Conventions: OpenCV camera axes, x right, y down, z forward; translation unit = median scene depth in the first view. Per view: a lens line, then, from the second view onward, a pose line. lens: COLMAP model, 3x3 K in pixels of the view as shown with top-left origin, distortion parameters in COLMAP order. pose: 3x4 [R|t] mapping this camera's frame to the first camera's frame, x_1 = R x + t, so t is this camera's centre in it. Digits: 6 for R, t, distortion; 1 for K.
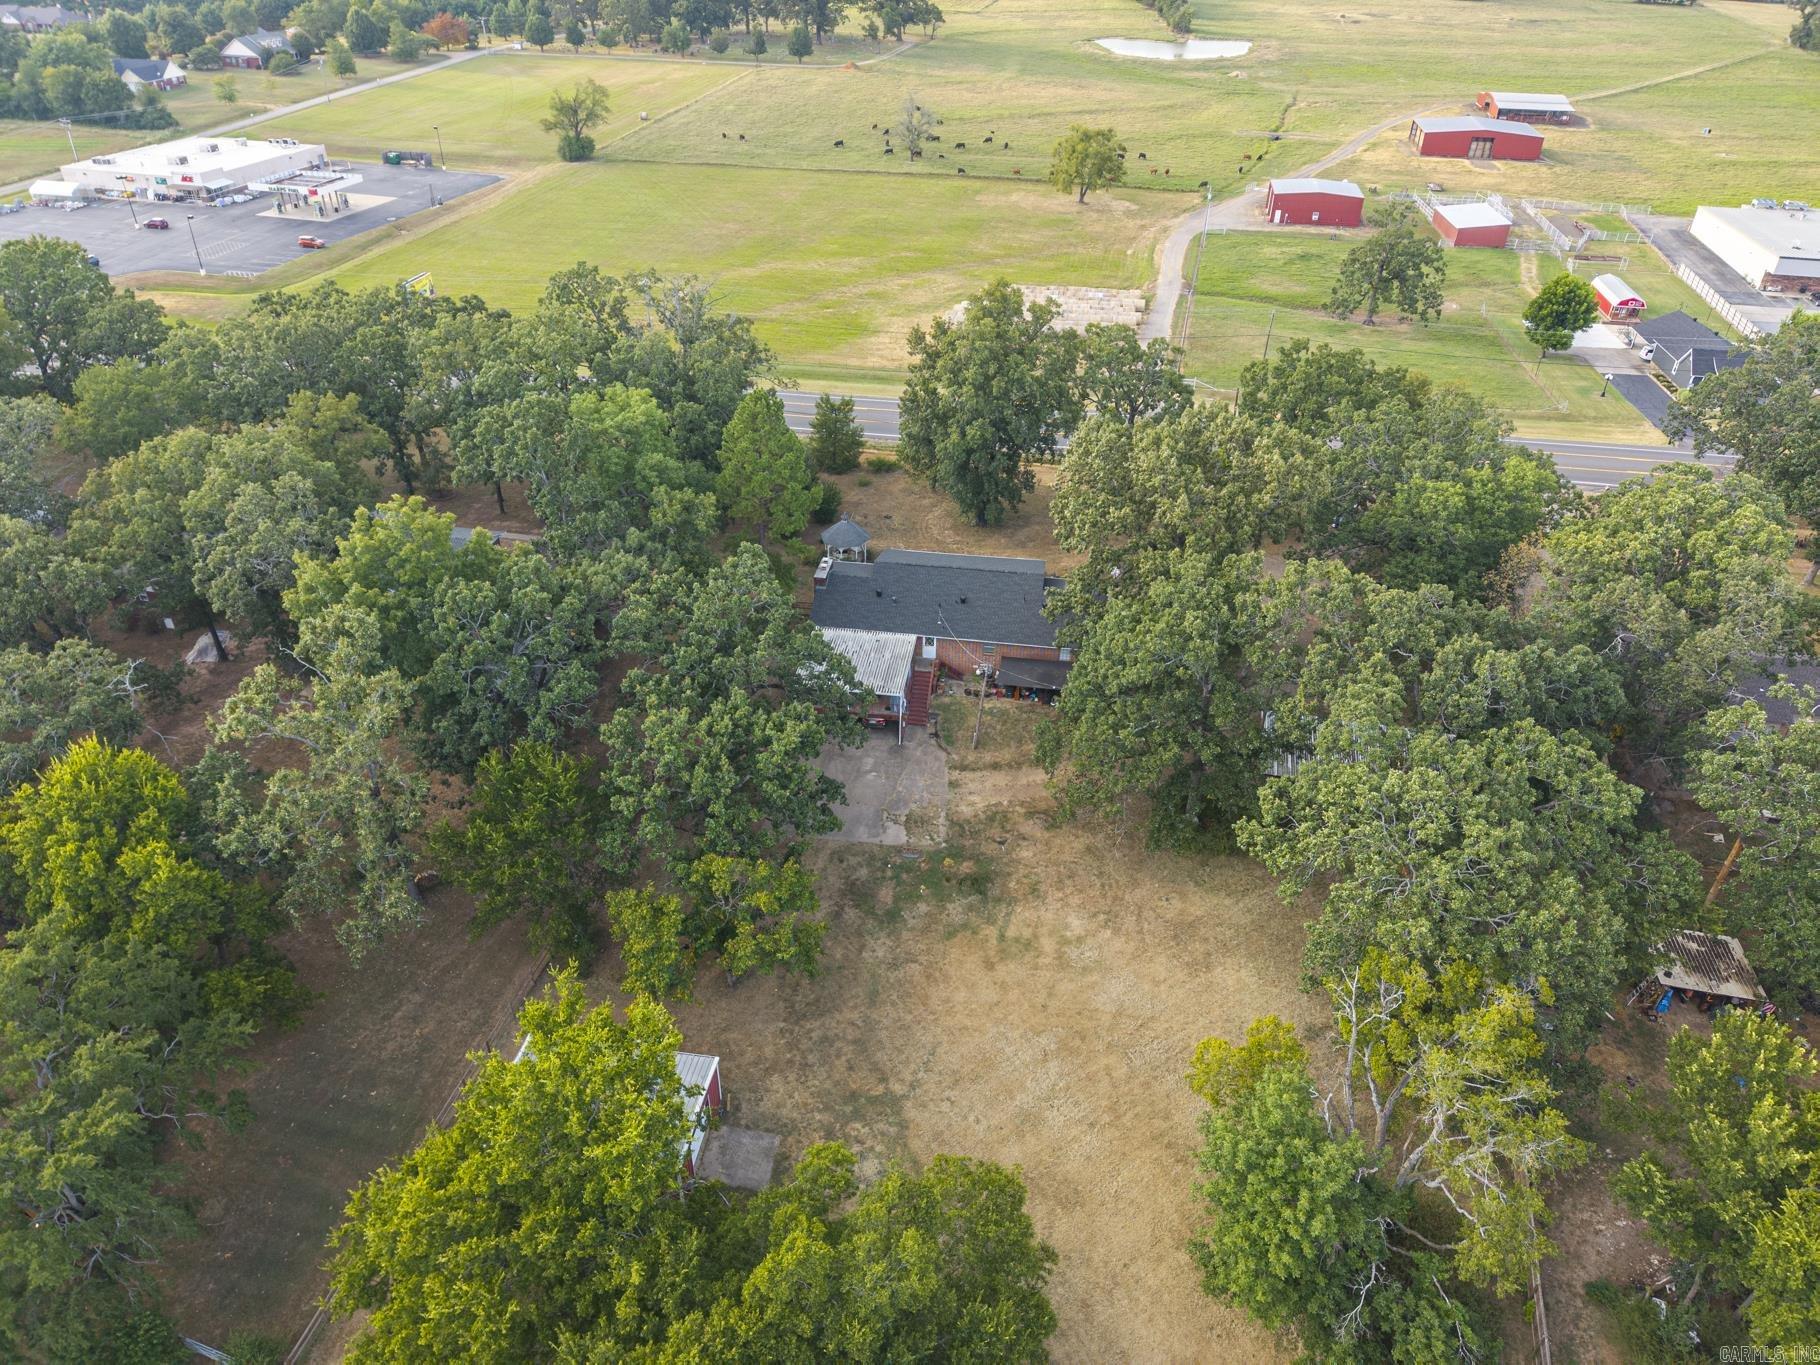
lens RADIAL K [[1181.0, 0, 910.0], [0, 1181.0, 682.5], [0, 0, 1]] dist [0.063865, -0.044162]
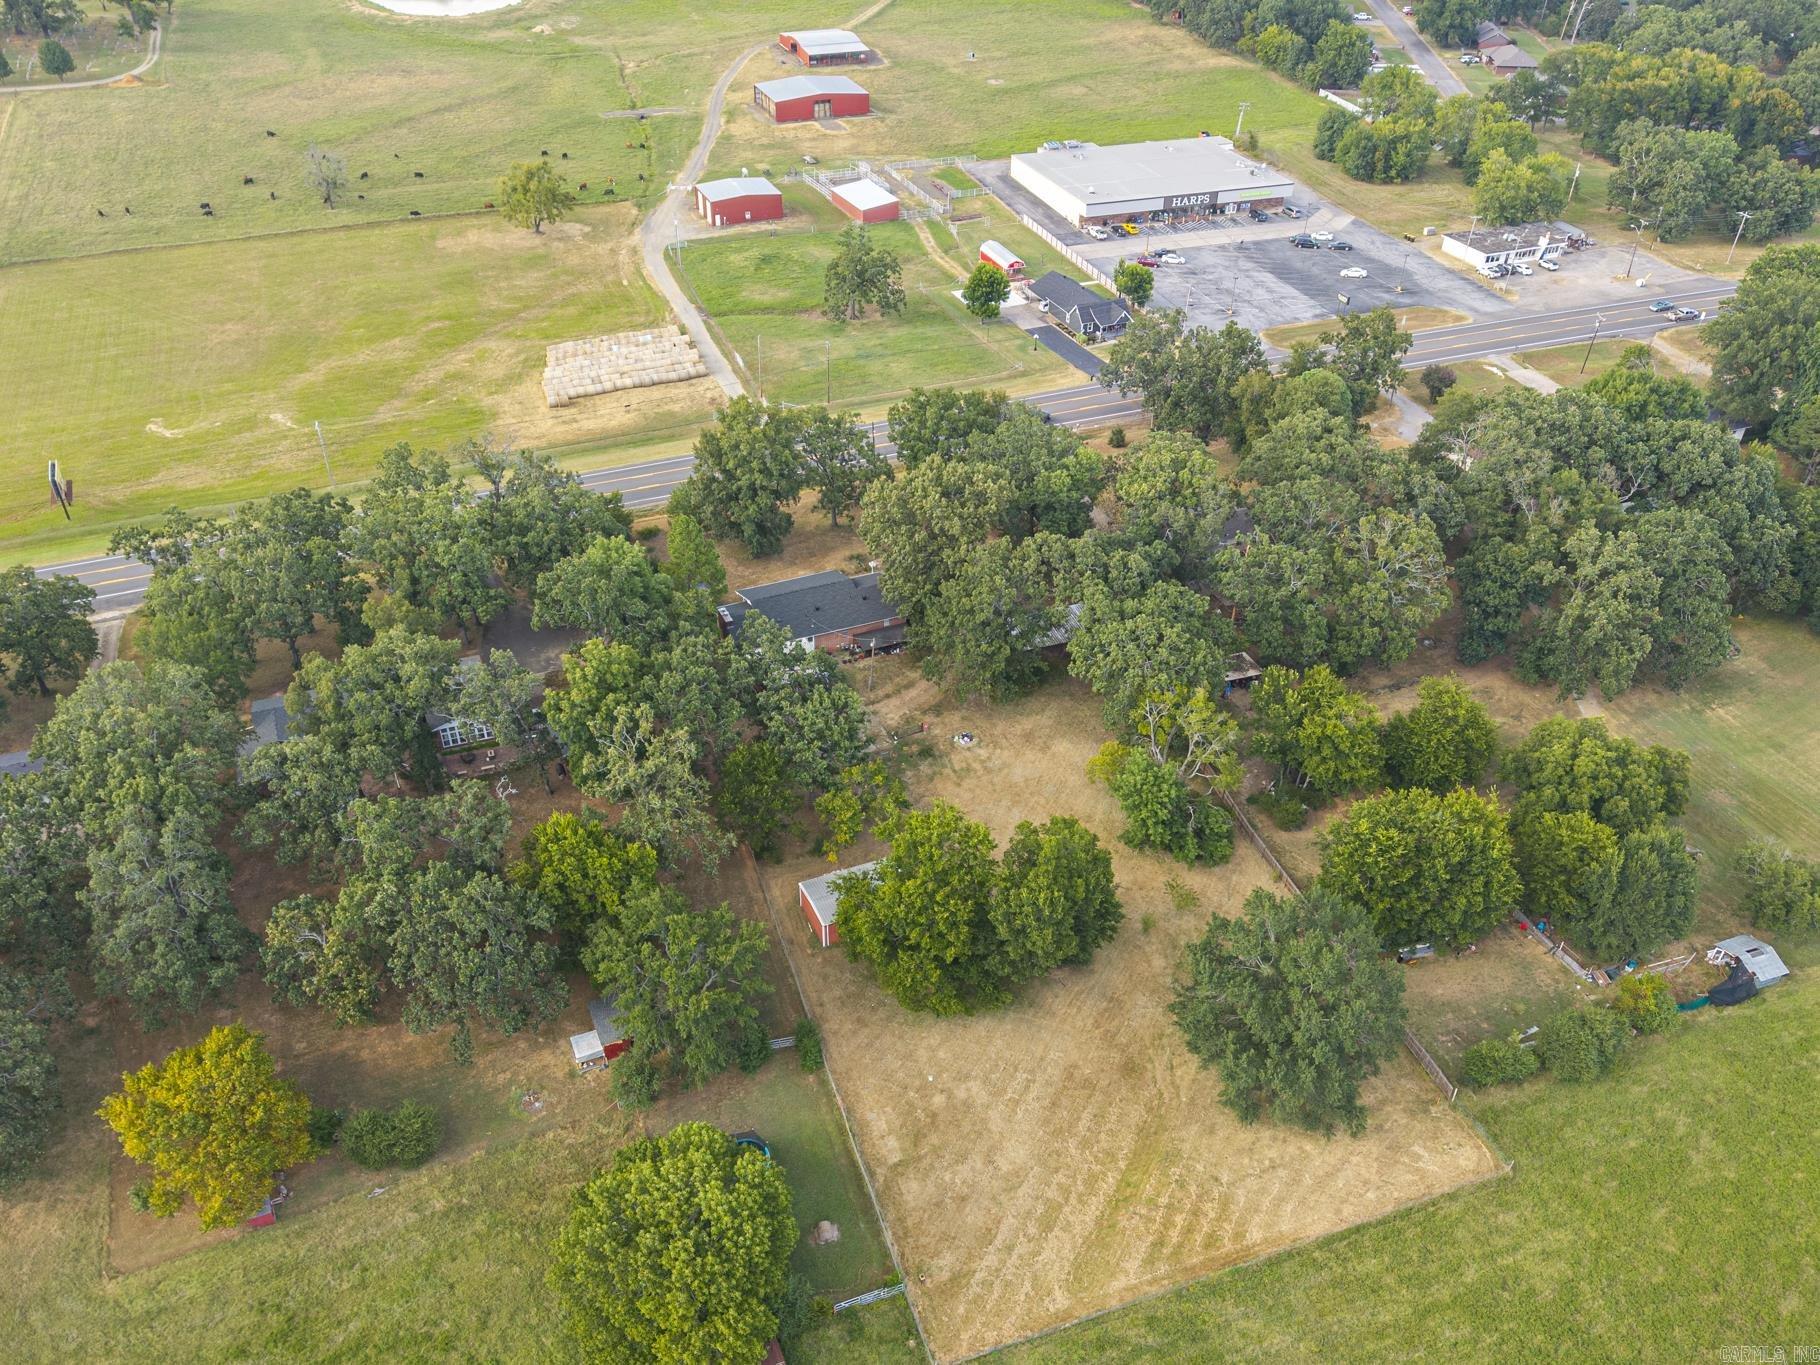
lens RADIAL K [[1256.7, 0, 908.5], [0, 1256.7, 745.6], [0, 0, 1]] dist [0.038599, 0.000420]
pose [[0.858226, -0.336290, 0.387759, -0.287003], [0.304792, 0.941751, 0.142153, -0.049937], [-0.412977, -0.003813, 0.910733, -0.302681]]
